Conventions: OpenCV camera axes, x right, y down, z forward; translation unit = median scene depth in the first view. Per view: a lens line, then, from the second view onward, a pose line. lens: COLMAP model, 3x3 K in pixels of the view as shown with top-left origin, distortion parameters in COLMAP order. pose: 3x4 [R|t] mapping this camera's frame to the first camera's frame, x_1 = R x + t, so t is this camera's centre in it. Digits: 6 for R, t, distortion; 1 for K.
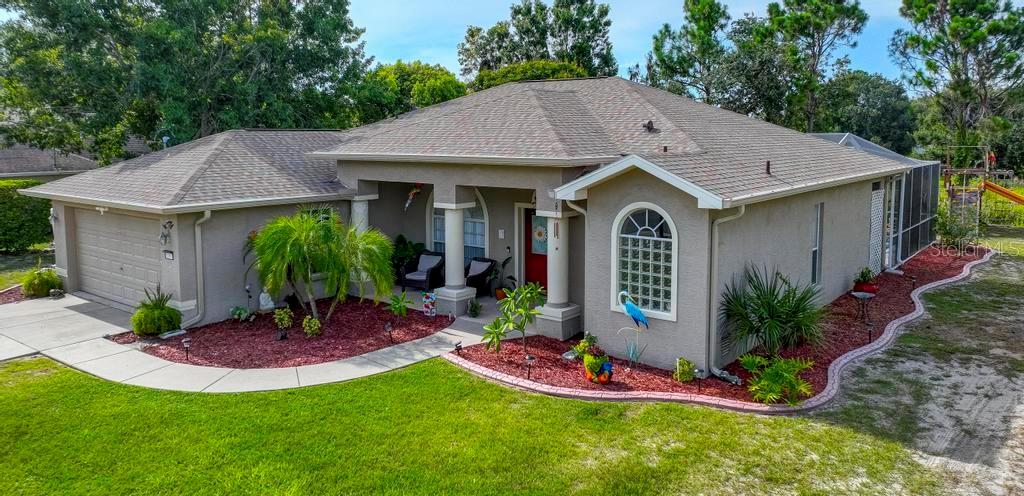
lens RADIAL K [[744.7, 0, 512.0], [0, 744.7, 204.2], [0, 0, 1]] dist [0.003835, 0.001876]
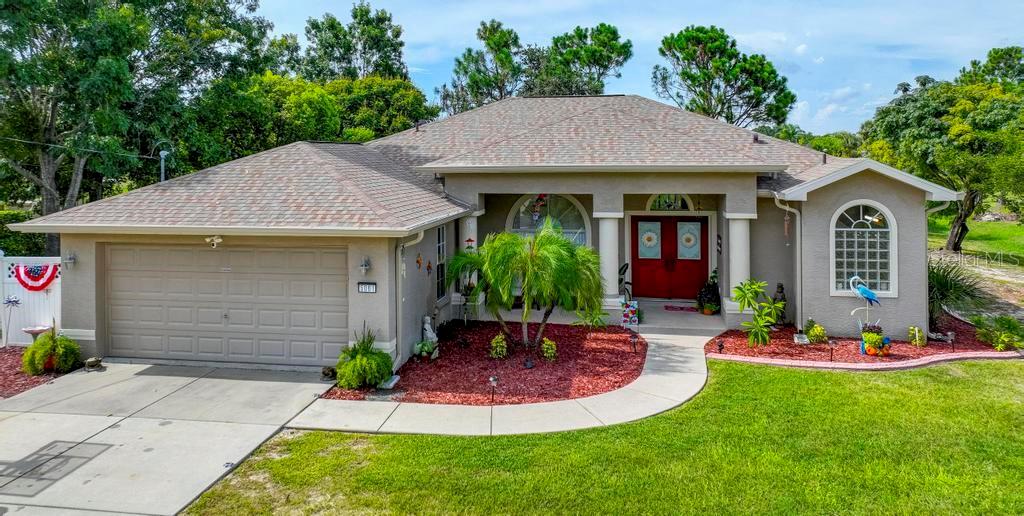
lens RADIAL K [[737.4, 0, 515.4], [0, 737.4, 150.8], [0, 0, 1]] dist [0.002545, 0.000790]
pose [[0.879784, -0.002428, 0.475367, -0.715806], [0.049588, 0.995000, -0.086693, -0.004335], [-0.472780, 0.099844, 0.875506, 0.182171]]
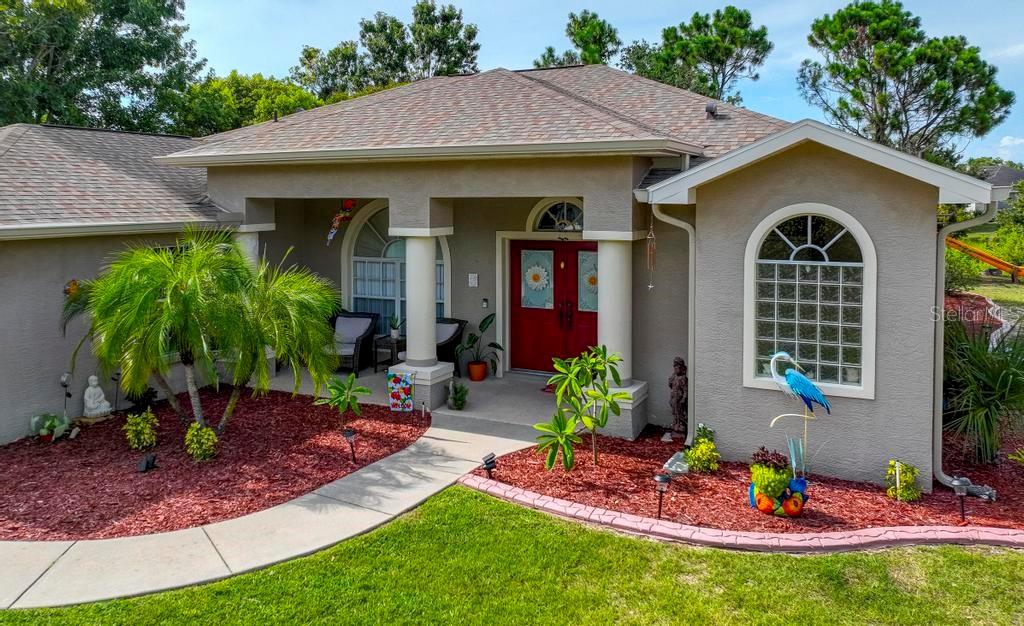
lens RADIAL K [[826.0, 0, 489.2], [0, 826.0, 228.9], [0, 0, 1]] dist [0.002893, 0.004461]
pose [[0.977830, -0.008271, 0.209235, -0.179295], [0.019868, 0.998377, -0.053381, 0.040035], [-0.208454, 0.056355, 0.976407, 0.326736]]
